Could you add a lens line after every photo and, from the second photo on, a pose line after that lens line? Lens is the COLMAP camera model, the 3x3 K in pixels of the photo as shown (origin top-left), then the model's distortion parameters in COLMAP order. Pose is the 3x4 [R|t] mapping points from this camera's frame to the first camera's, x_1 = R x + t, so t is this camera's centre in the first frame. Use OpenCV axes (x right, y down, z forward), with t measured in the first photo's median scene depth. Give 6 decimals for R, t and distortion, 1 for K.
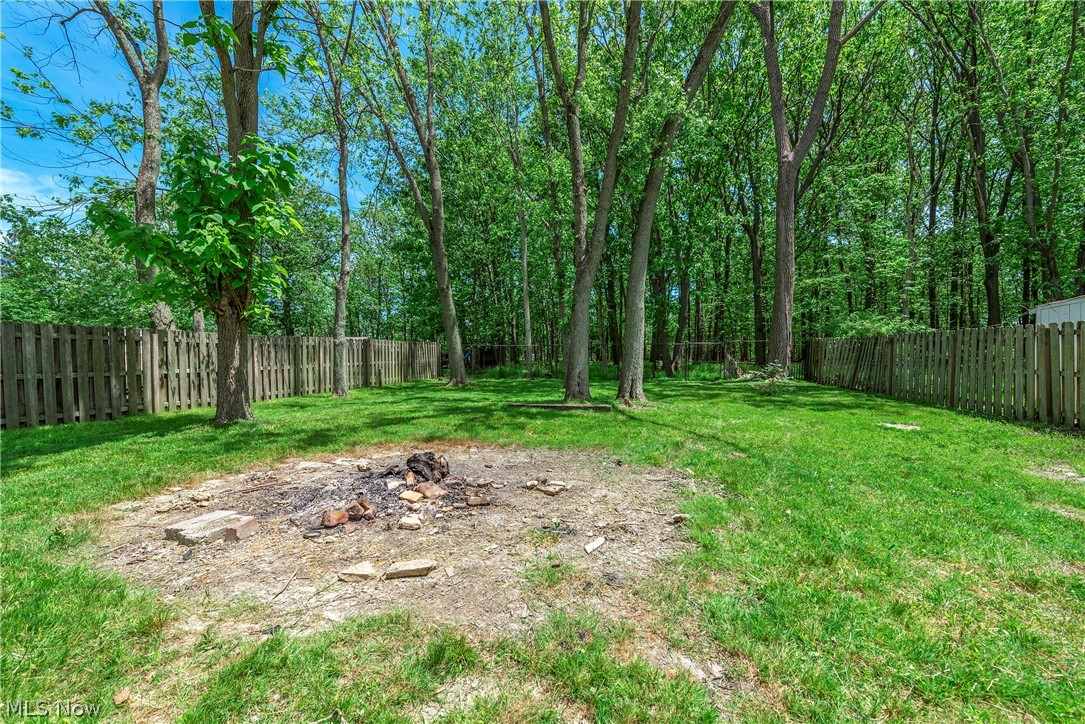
lens RADIAL K [[435.1, 0, 545.2], [0, 435.1, 365.7], [0, 0, 1]] dist [0.008961, -0.000074]
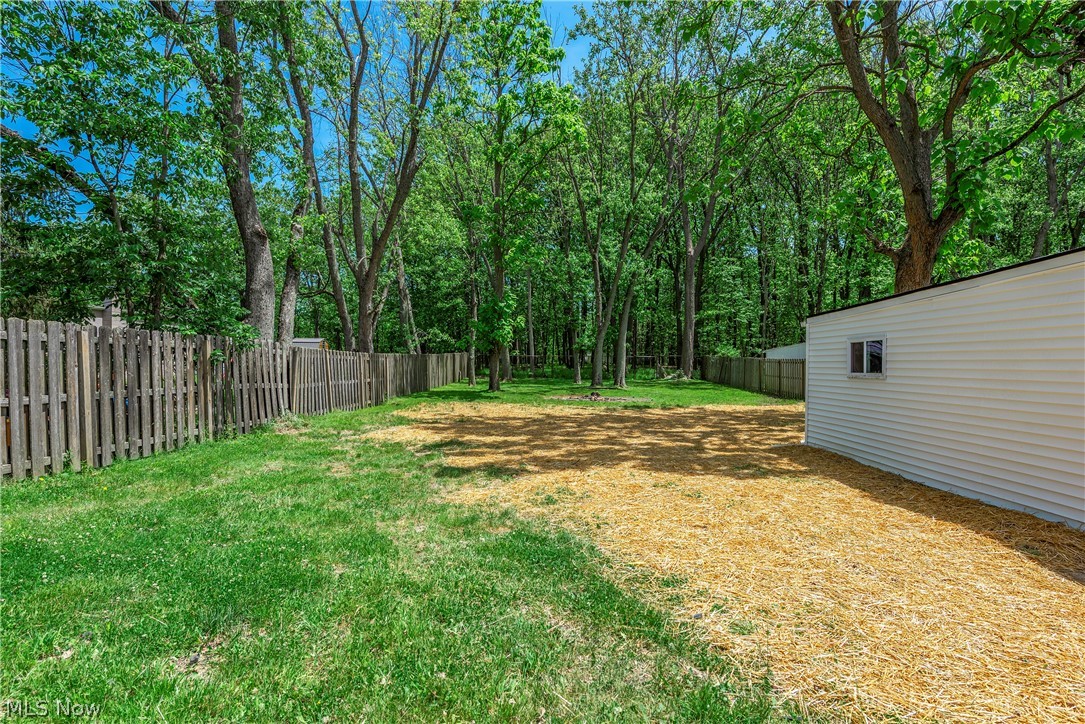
lens RADIAL K [[557.0, 0, 541.7], [0, 557.0, 365.9], [0, 0, 1]] dist [0.004664, -0.000091]
pose [[0.980464, 0.005093, 0.196633, -0.500904], [-0.004790, 0.999986, -0.002014, -0.013164], [-0.196640, 0.001033, 0.980475, -1.149403]]
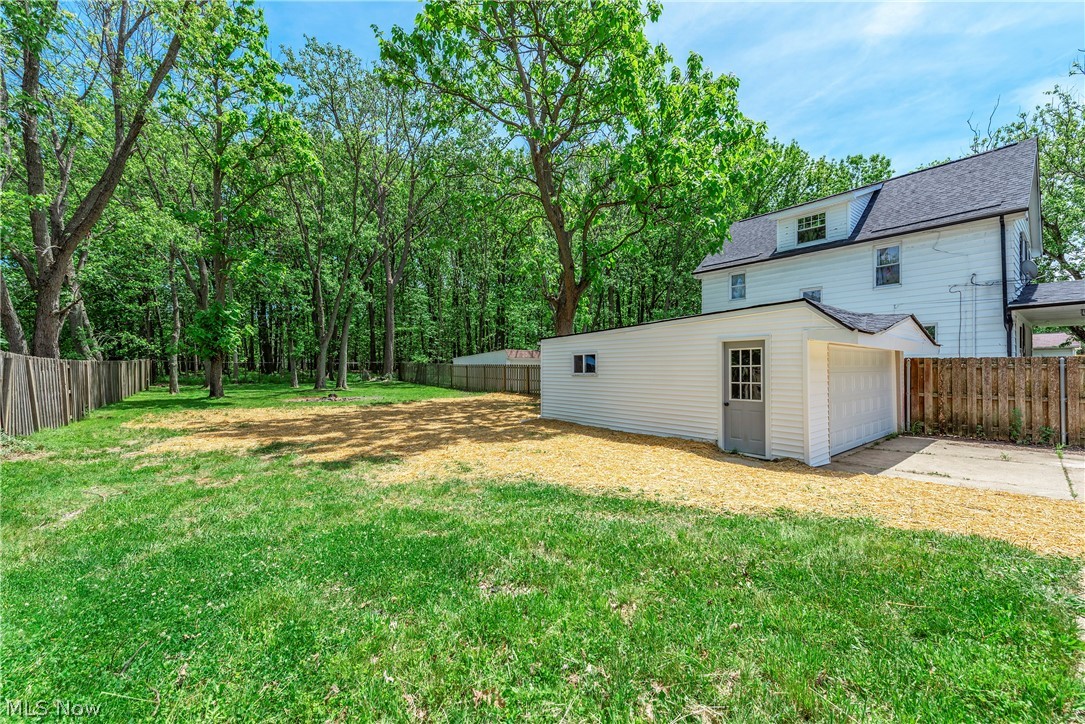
lens RADIAL K [[435.1, 0, 544.2], [0, 435.1, 366.3], [0, 0, 1]] dist [0.008961, -0.000074]
pose [[0.629117, 0.000540, 0.777310, -0.733717], [0.009551, 0.999919, -0.008426, -0.014707], [-0.777252, 0.012725, 0.629061, -1.081098]]
